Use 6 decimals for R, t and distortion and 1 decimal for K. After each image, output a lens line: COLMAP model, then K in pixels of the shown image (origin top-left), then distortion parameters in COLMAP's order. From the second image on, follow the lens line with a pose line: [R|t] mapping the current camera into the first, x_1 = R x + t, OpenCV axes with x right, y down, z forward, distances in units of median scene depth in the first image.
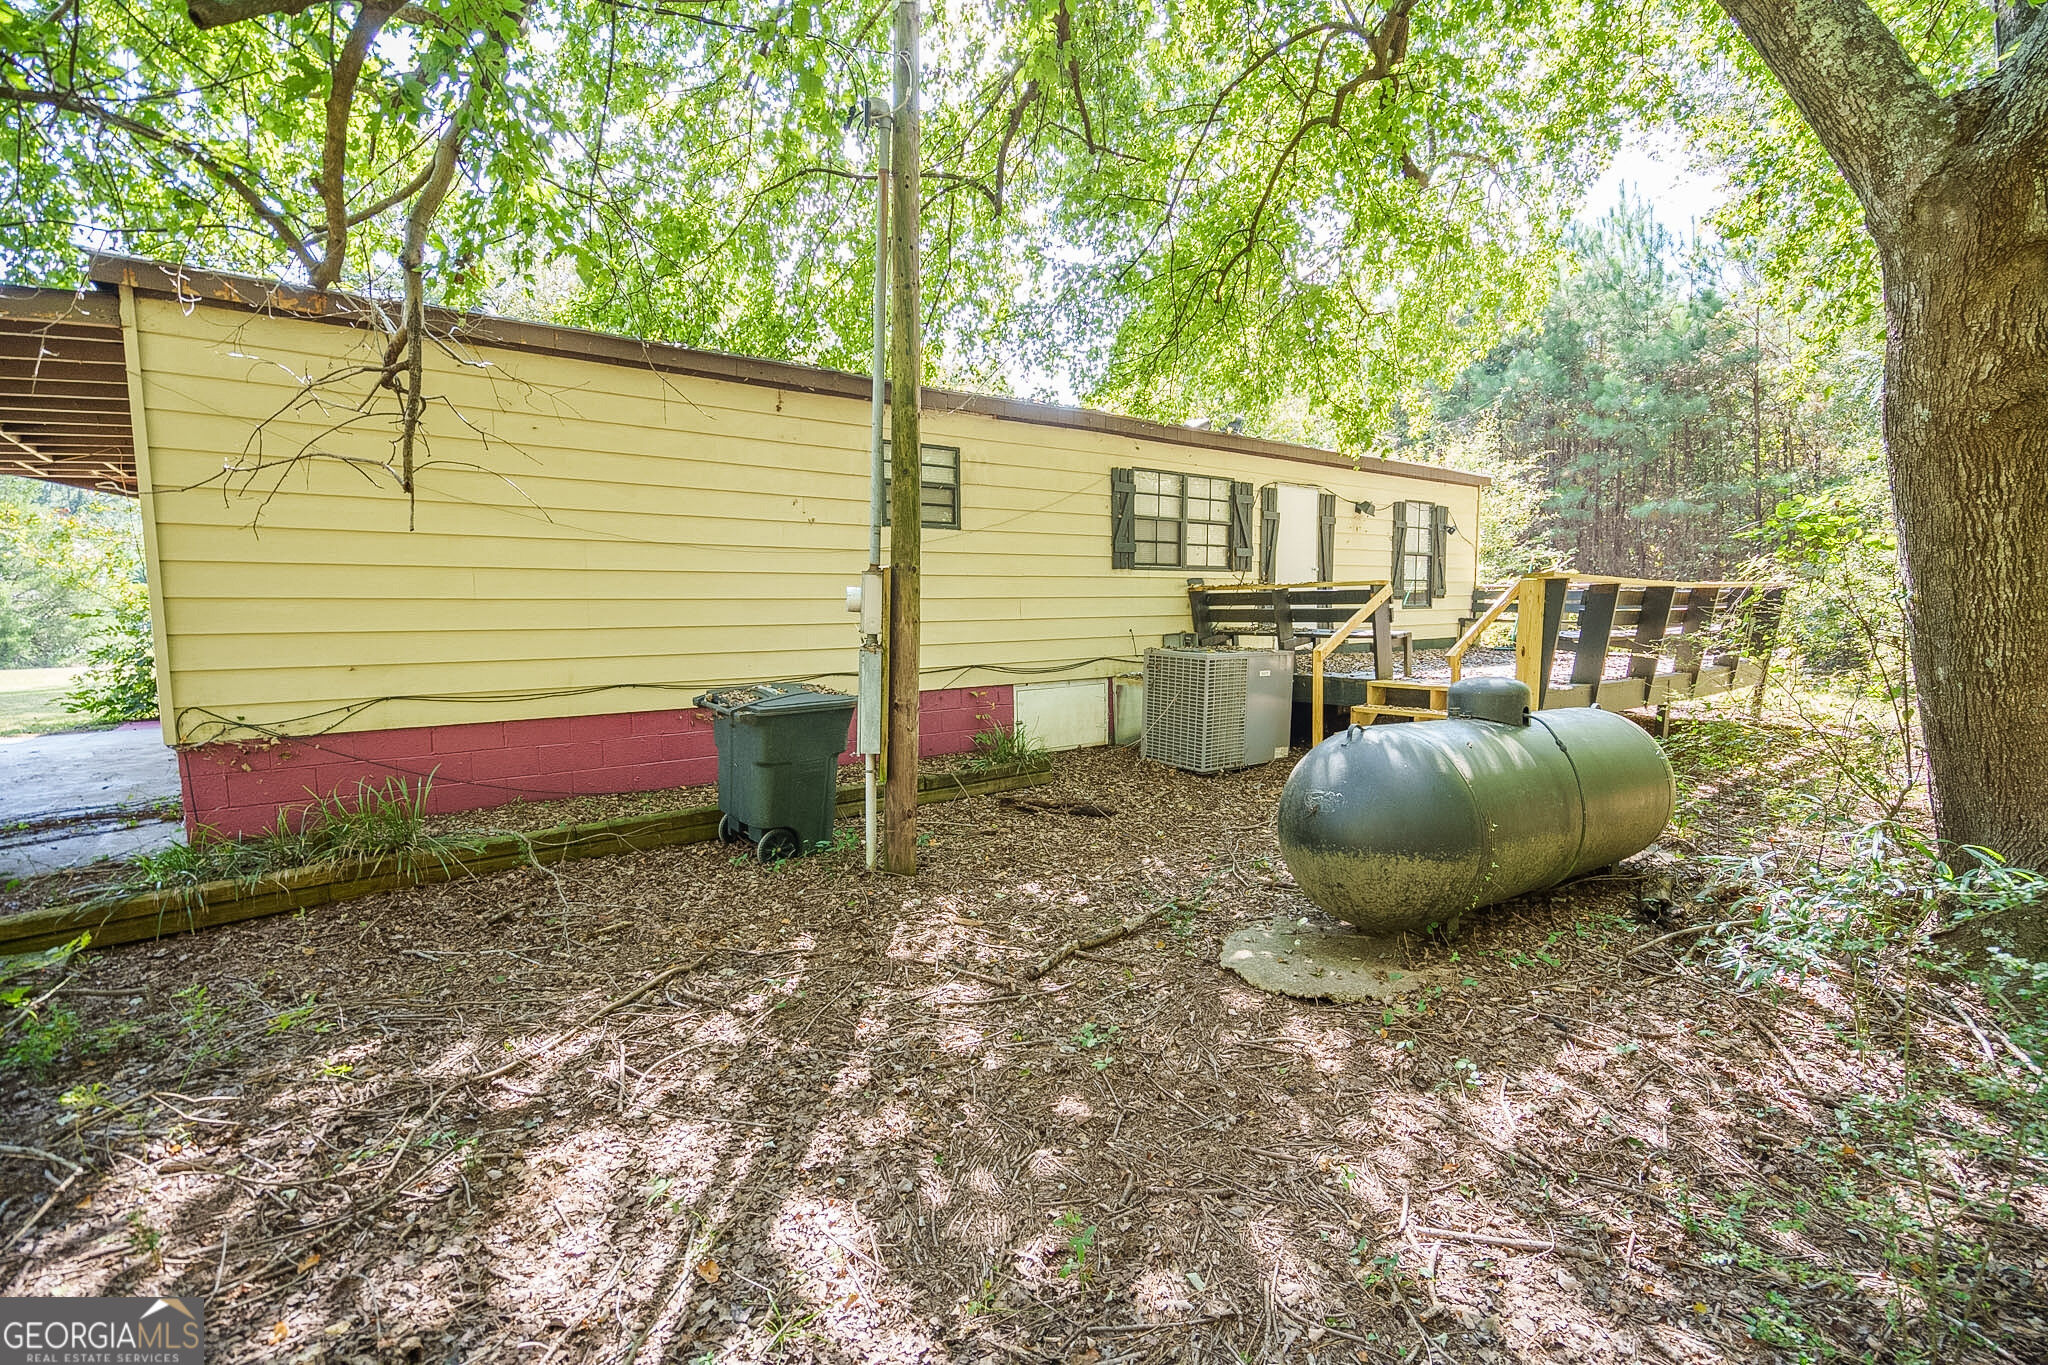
lens RADIAL K [[927.6, 0, 1025.7], [0, 927.6, 685.7], [0, 0, 1]] dist [-0.001164, -0.000156]
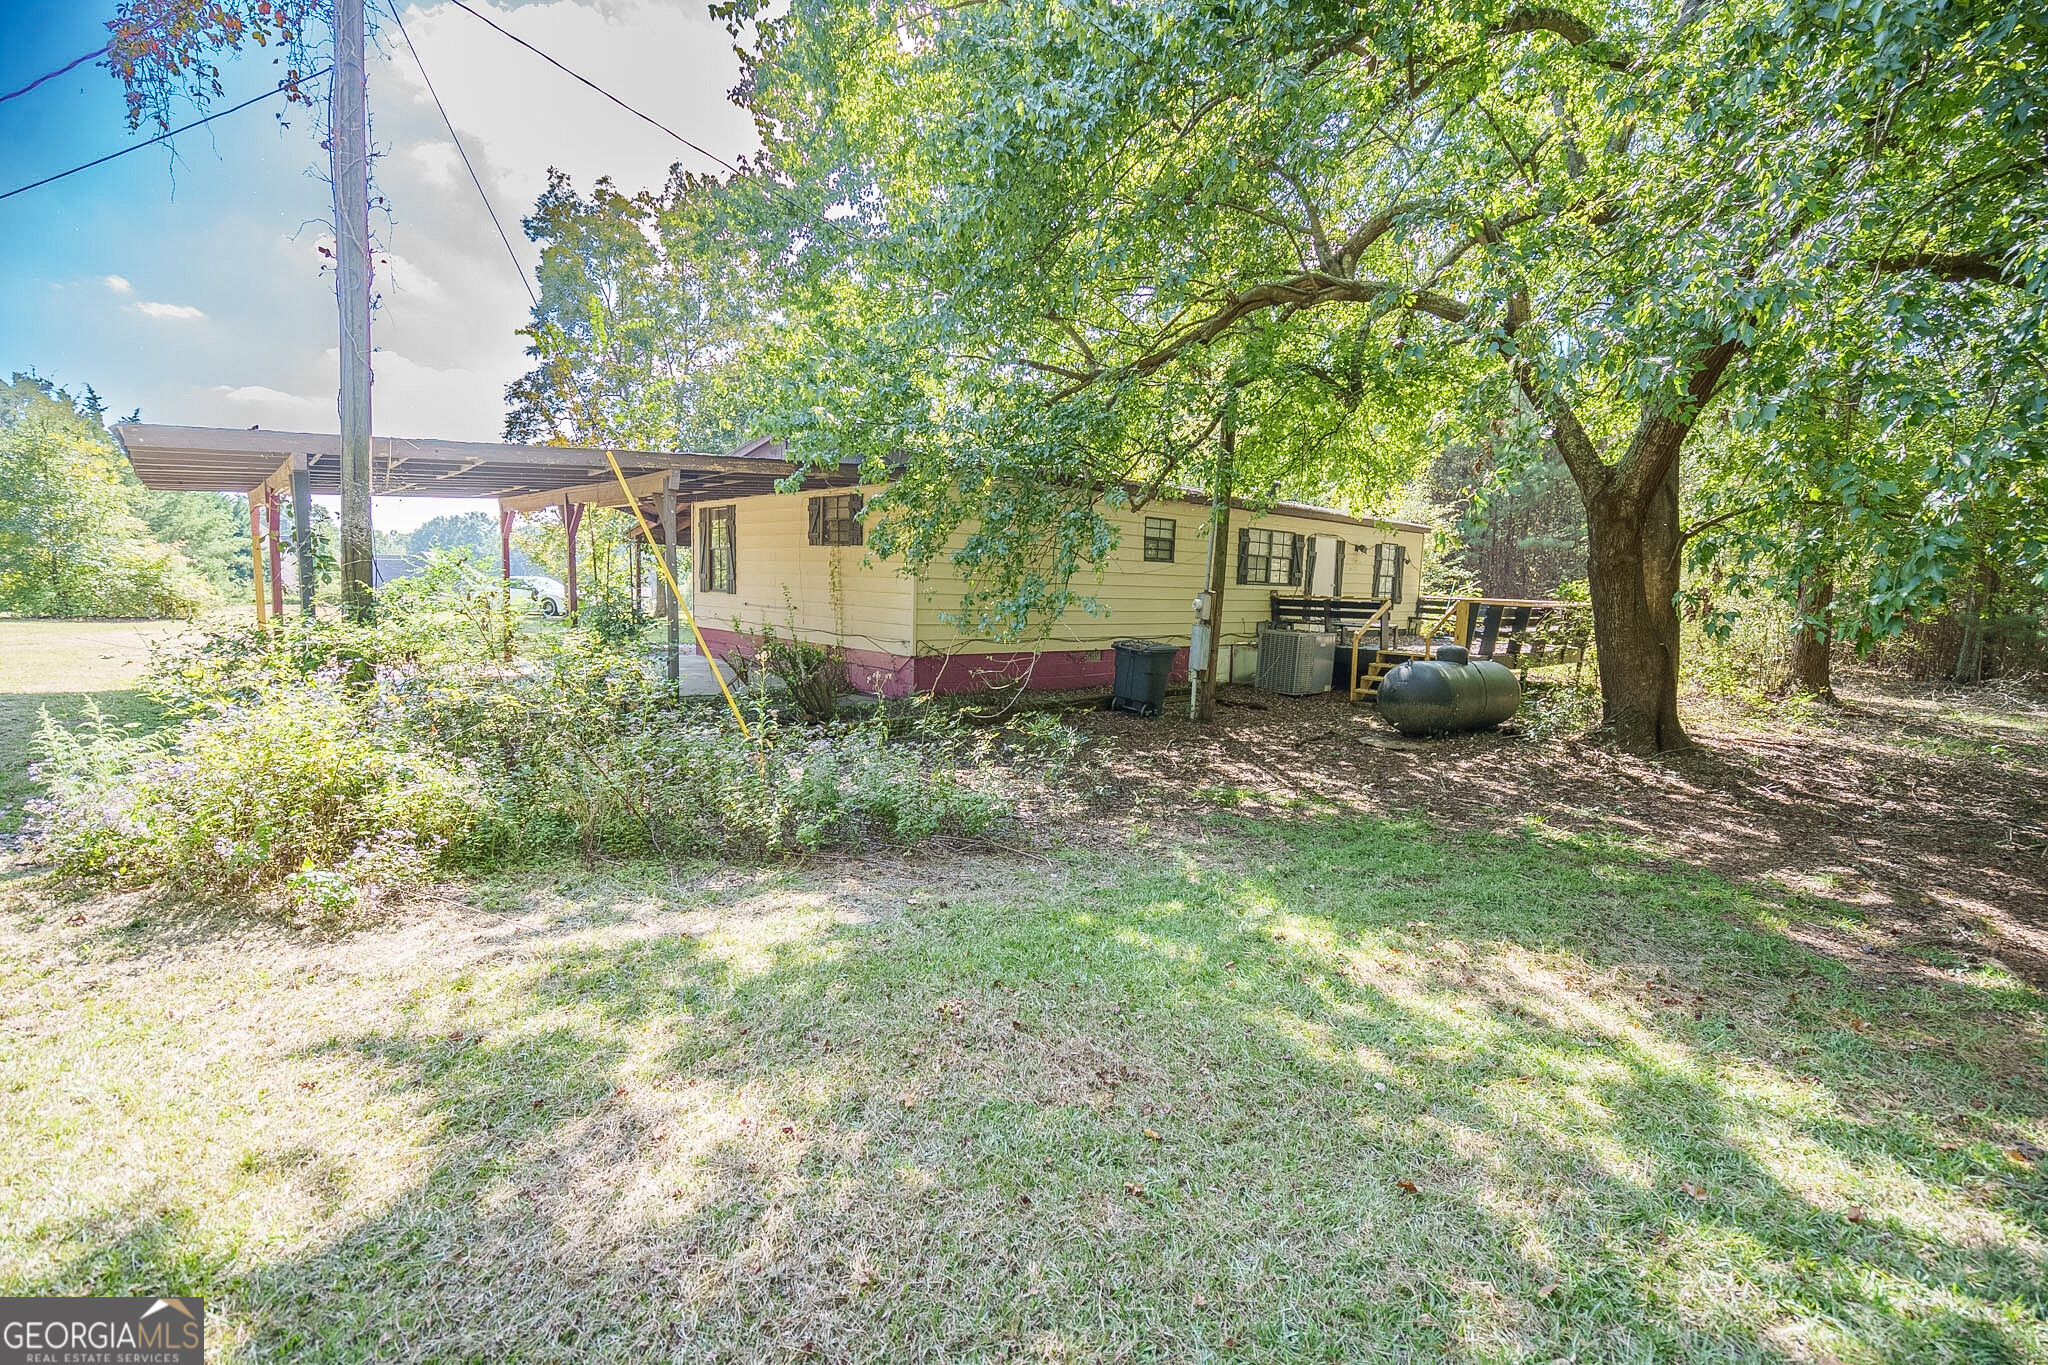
lens RADIAL K [[927.6, 0, 1022.5], [0, 927.6, 684.3], [0, 0, 1]] dist [-0.001164, -0.000156]
pose [[0.995634, 0.029495, 0.088559, -0.441648], [-0.031509, 0.999274, 0.021431, 0.039214], [-0.087862, -0.024128, 0.995840, -0.705247]]
